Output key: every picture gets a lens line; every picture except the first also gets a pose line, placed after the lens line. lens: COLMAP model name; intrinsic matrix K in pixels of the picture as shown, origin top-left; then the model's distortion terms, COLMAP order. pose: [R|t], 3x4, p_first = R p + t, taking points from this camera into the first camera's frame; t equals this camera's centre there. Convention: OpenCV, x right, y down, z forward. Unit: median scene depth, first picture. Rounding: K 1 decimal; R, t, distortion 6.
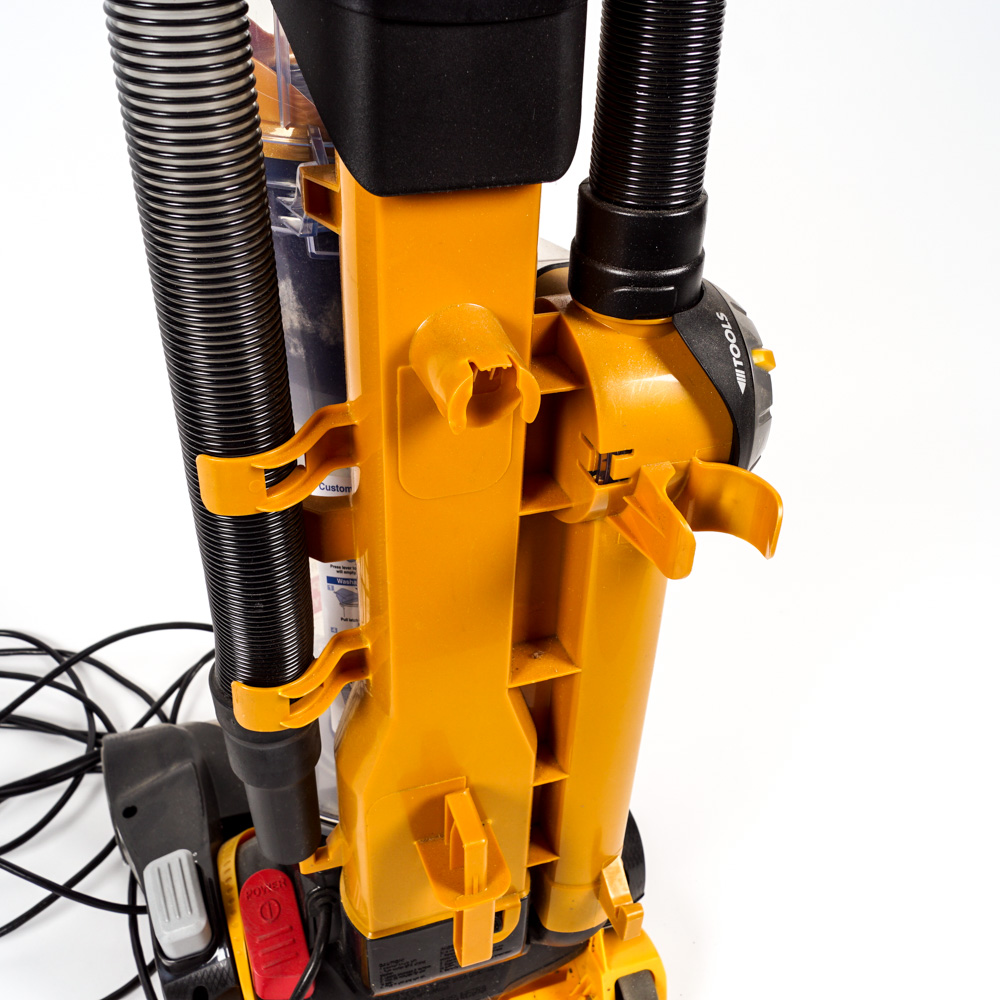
lens RADIAL K [[1138.5, 0, 500.8], [0, 1138.5, 531.6], [0, 0, 1]] dist [-0.140734, 0.229871]
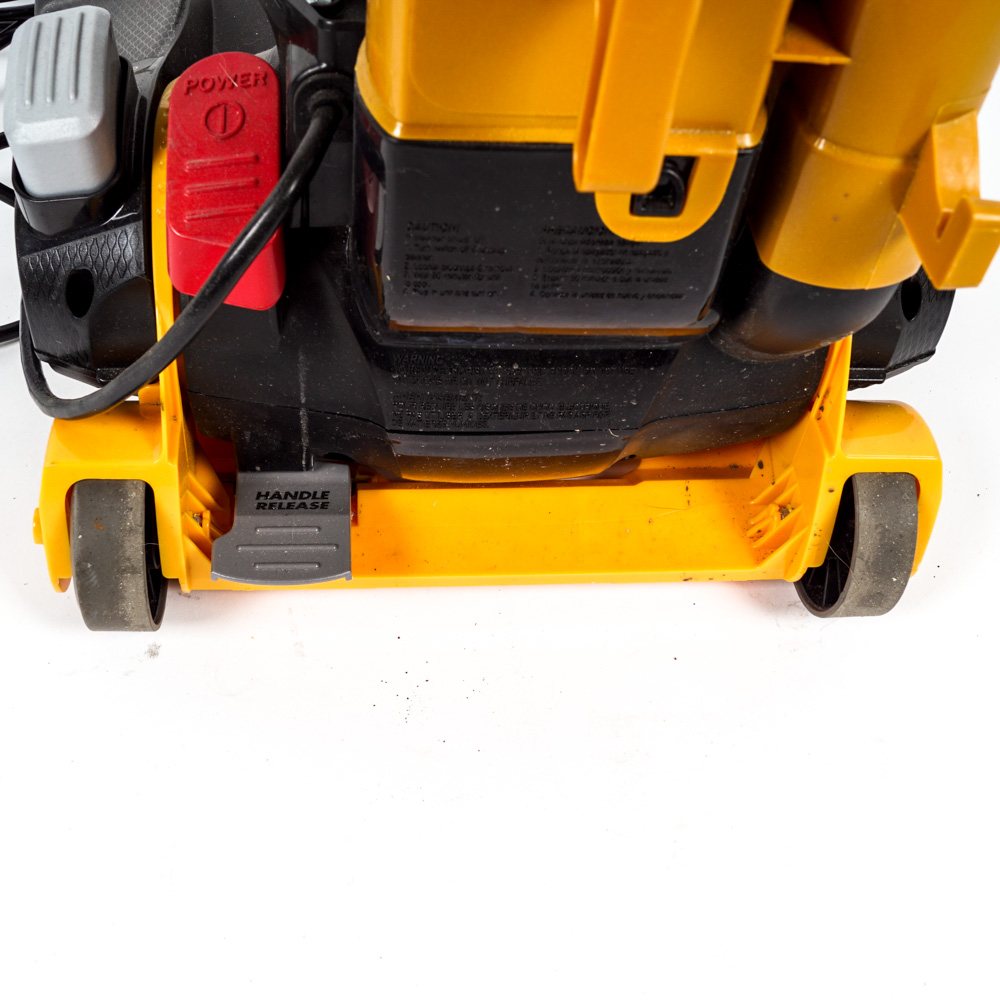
lens RADIAL K [[1349.5, 0, 500.0], [0, 1349.5, 500.0], [0, 0, 1]] dist [-0.022057, -0.055777]
pose [[0.966650, 0.234361, -0.103263, 0.014164], [-0.203354, 0.947495, 0.246782, 0.344473], [0.155677, -0.217552, 0.963554, 0.430648]]
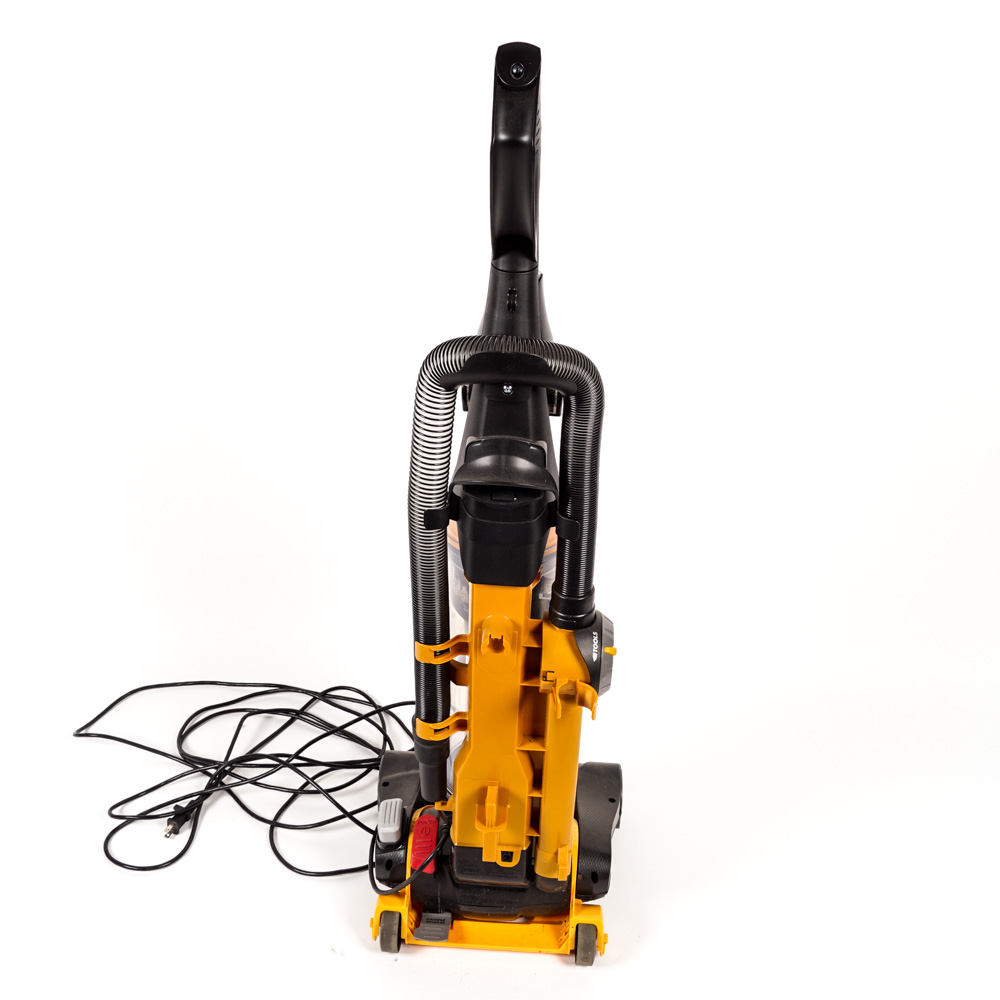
lens RADIAL K [[1138.5, 0, 500.8], [0, 1138.5, 531.6], [0, 0, 1]] dist [-0.140734, 0.229871]
pose [[0.922345, 0.192538, -0.334976, 0.624201], [-0.235819, 0.967305, -0.093332, -0.079824], [0.306053, 0.165078, 0.937593, -1.285612]]
